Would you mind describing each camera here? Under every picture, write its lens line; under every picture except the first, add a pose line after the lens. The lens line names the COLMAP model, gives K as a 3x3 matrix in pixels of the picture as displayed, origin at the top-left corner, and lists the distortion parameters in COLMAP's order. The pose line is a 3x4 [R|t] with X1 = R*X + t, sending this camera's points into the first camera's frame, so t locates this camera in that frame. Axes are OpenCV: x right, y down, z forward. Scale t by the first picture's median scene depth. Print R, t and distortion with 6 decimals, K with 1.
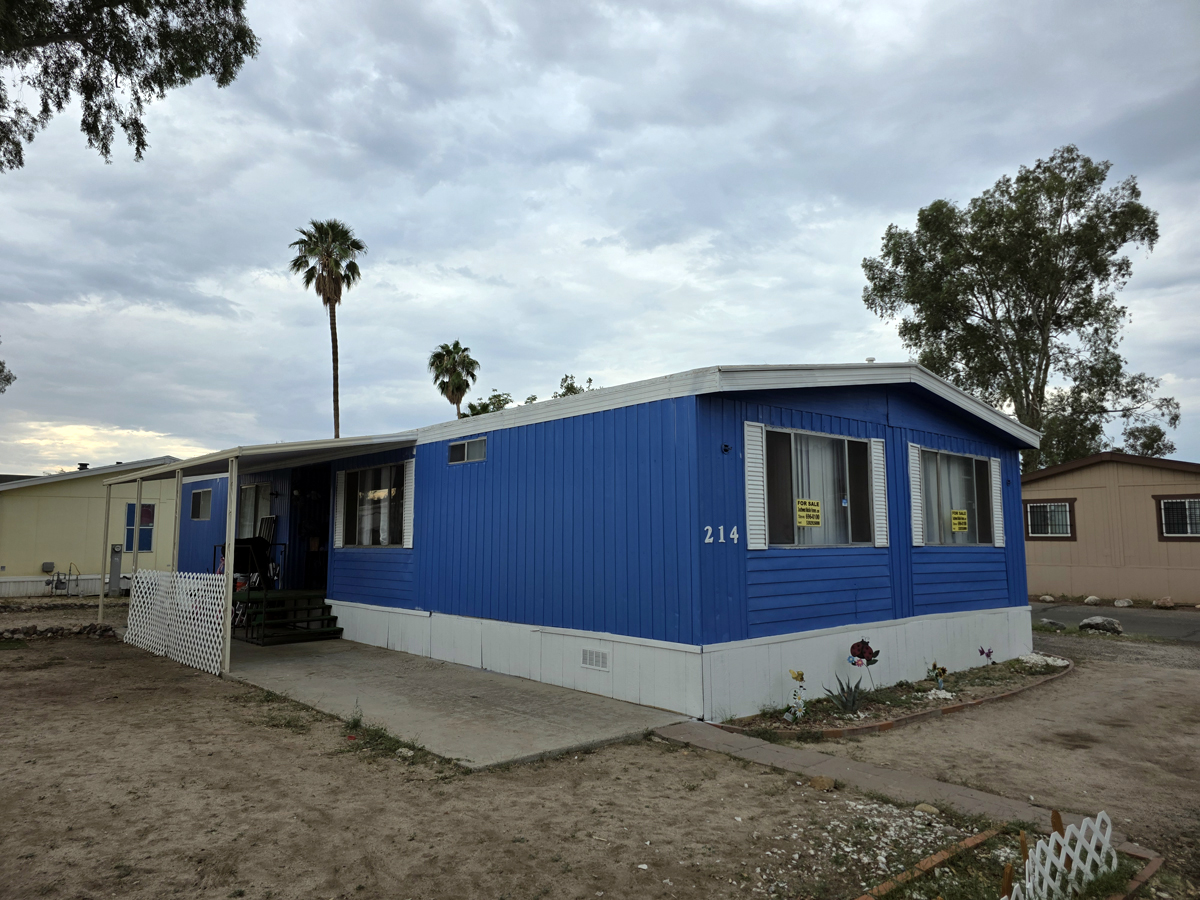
lens RADIAL K [[805.0, 0, 590.1], [0, 805.0, 443.4], [0, 0, 1]] dist [0.054391, -0.046168]
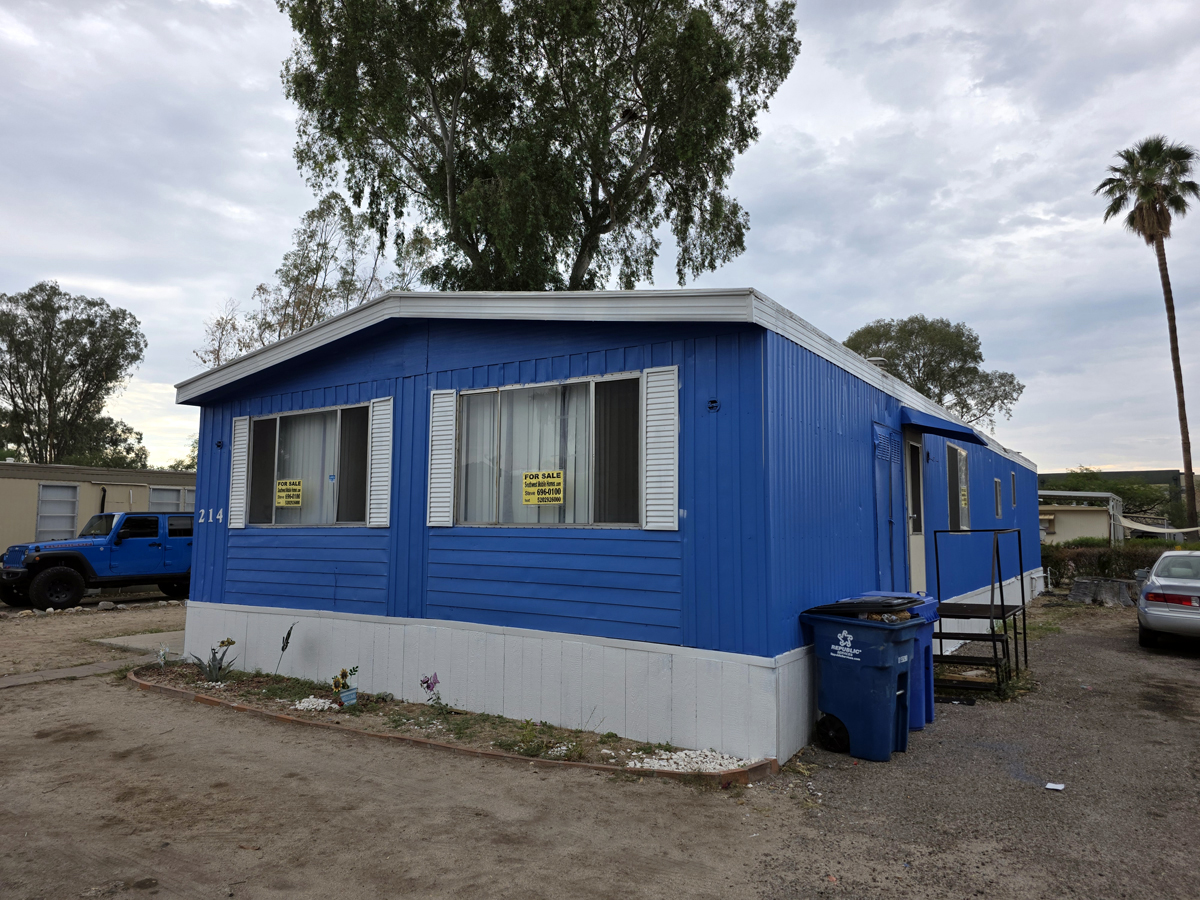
lens RADIAL K [[805.0, 0, 593.4], [0, 805.0, 457.7], [0, 0, 1]] dist [0.054391, -0.046168]
pose [[0.276891, -0.086888, -0.956965, 1.321808], [0.103701, 0.992789, -0.060136, 0.139908], [0.955289, -0.082588, 0.283905, 1.059083]]
